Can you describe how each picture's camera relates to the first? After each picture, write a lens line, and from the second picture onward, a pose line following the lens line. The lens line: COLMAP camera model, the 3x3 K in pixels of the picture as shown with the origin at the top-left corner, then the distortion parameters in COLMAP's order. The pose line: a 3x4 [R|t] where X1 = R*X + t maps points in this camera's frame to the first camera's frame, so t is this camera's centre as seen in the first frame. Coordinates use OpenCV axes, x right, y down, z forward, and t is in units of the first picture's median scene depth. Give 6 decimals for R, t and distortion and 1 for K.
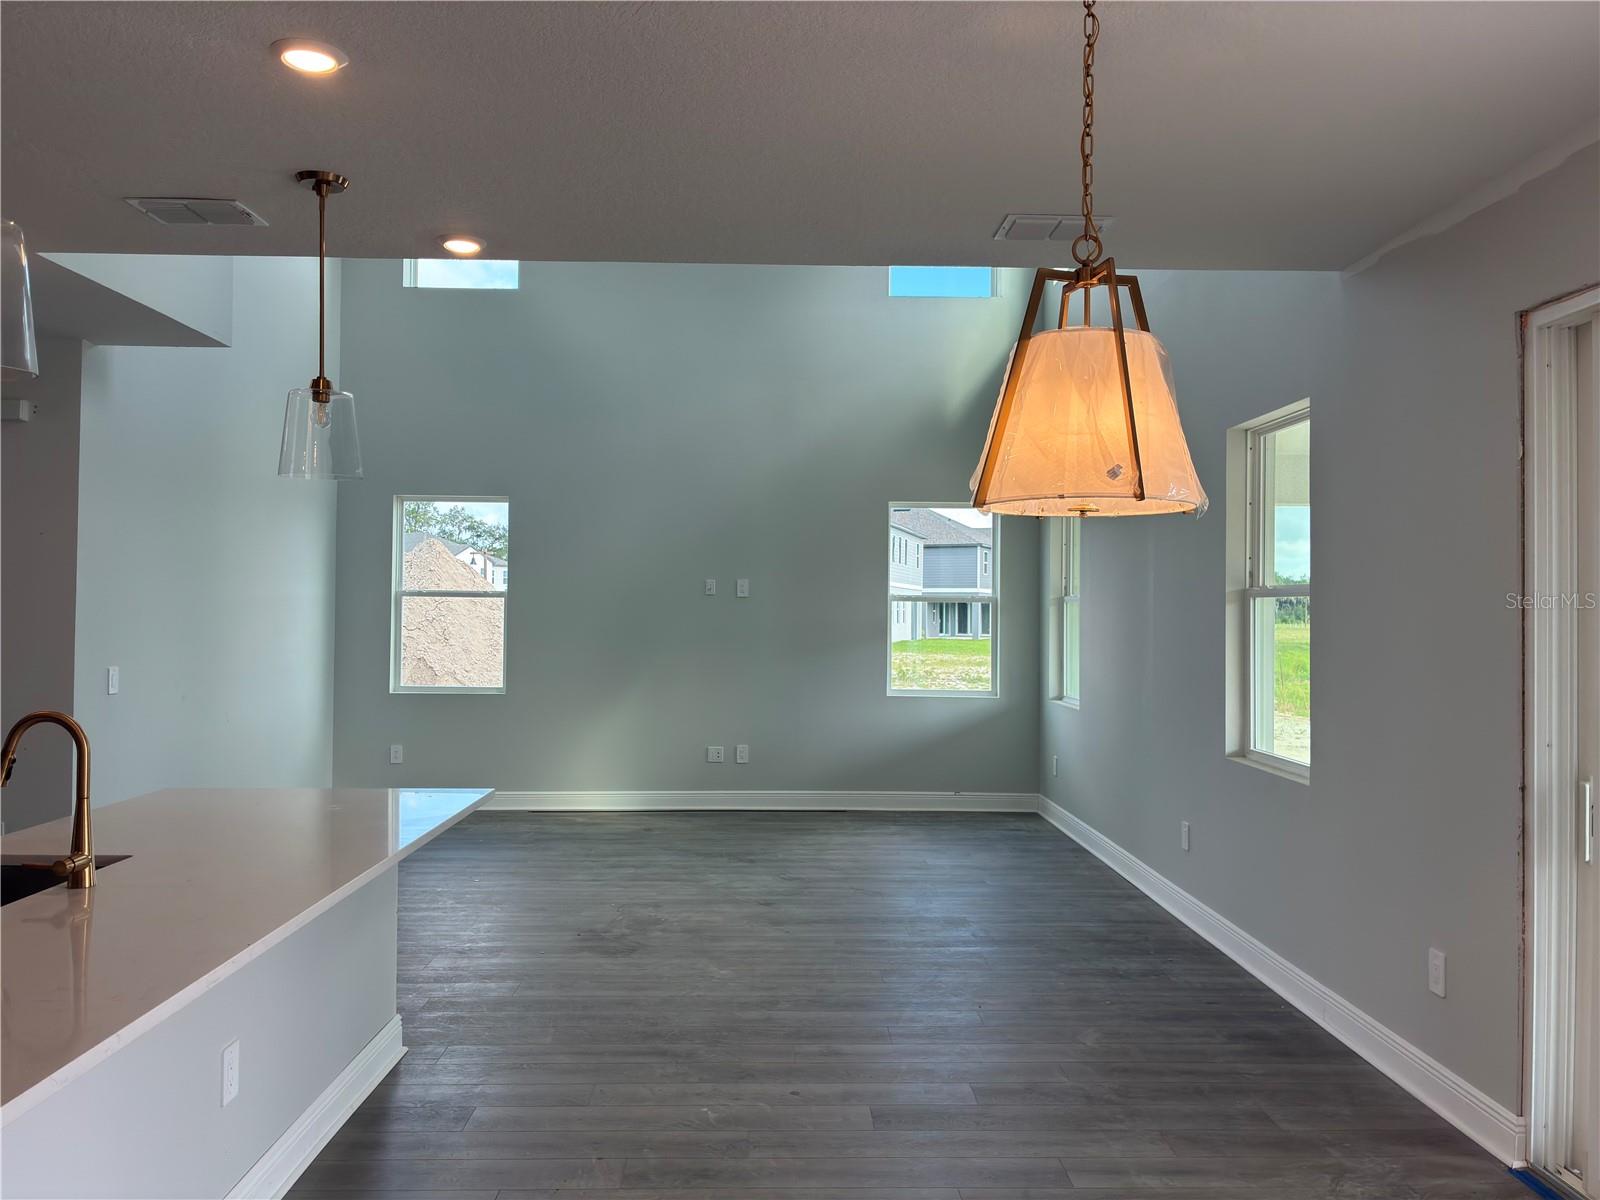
lens RADIAL K [[1200.2, 0, 800.0], [0, 1200.2, 594.4], [0, 0, 1]] dist [-0.003722, -0.001985]
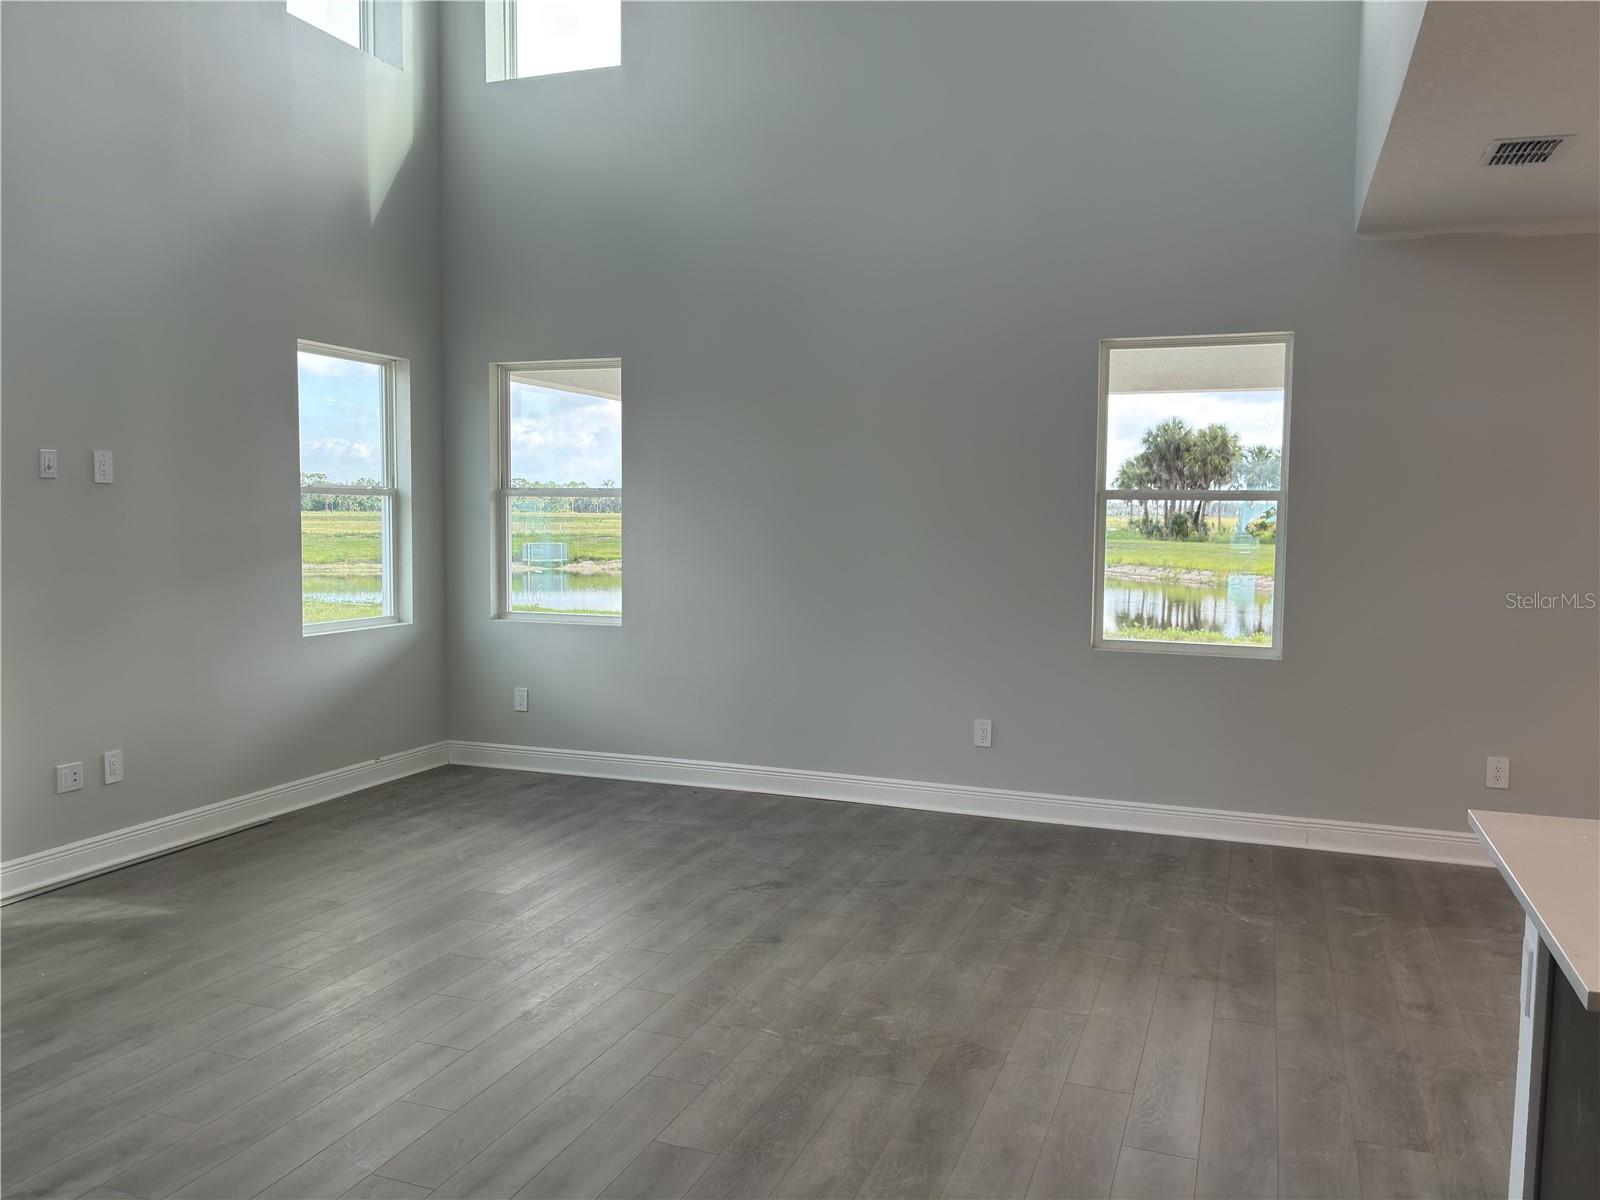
lens RADIAL K [[1217.4, 0, 795.6], [0, 1217.4, 592.2], [0, 0, 1]] dist [0.093093, -0.141499]
pose [[0.382064, -0.067295, 0.921682, -0.450182], [-0.018811, 0.996572, 0.080561, 0.000325], [-0.923944, -0.048117, 0.379489, 0.493915]]
